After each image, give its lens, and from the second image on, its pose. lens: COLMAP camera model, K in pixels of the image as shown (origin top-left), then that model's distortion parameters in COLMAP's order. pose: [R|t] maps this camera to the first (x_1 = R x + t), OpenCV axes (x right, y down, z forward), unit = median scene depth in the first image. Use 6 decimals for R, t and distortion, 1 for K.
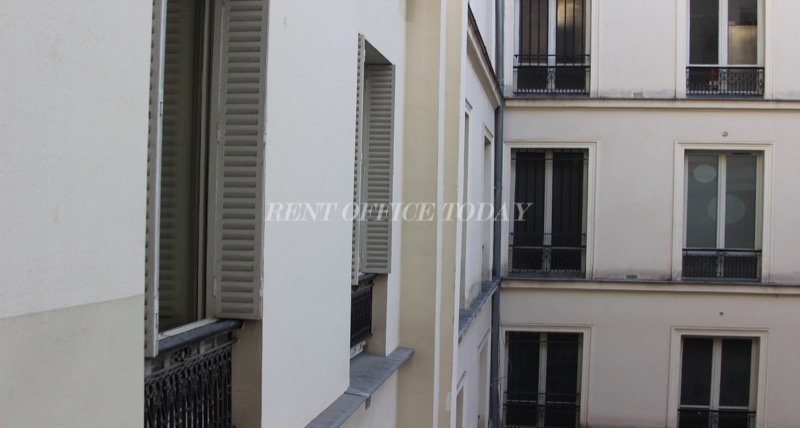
lens RADIAL K [[890.7, 0, 400.0], [0, 890.7, 214.0], [0, 0, 1]] dist [-0.147294, -0.004815]
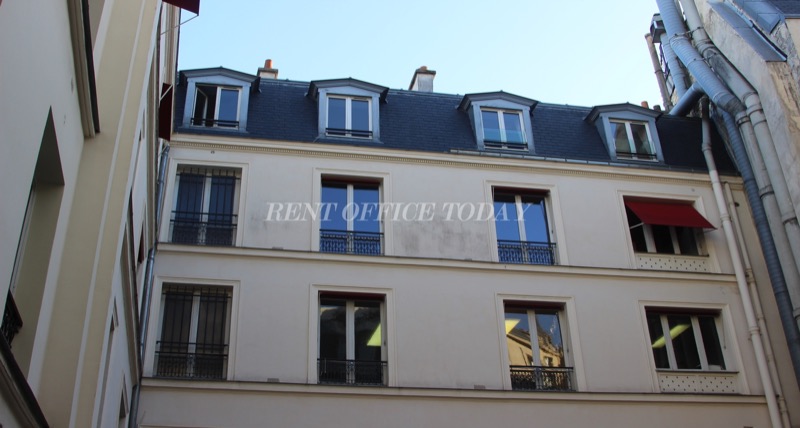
lens RADIAL K [[890.7, 0, 400.0], [0, 890.7, 214.0], [0, 0, 1]] dist [-0.147294, -0.004815]
pose [[0.918856, 0.146678, 0.366319, -0.014070], [0.039368, 0.889637, -0.454969, 0.357908], [-0.392624, 0.432472, 0.811674, -0.020860]]
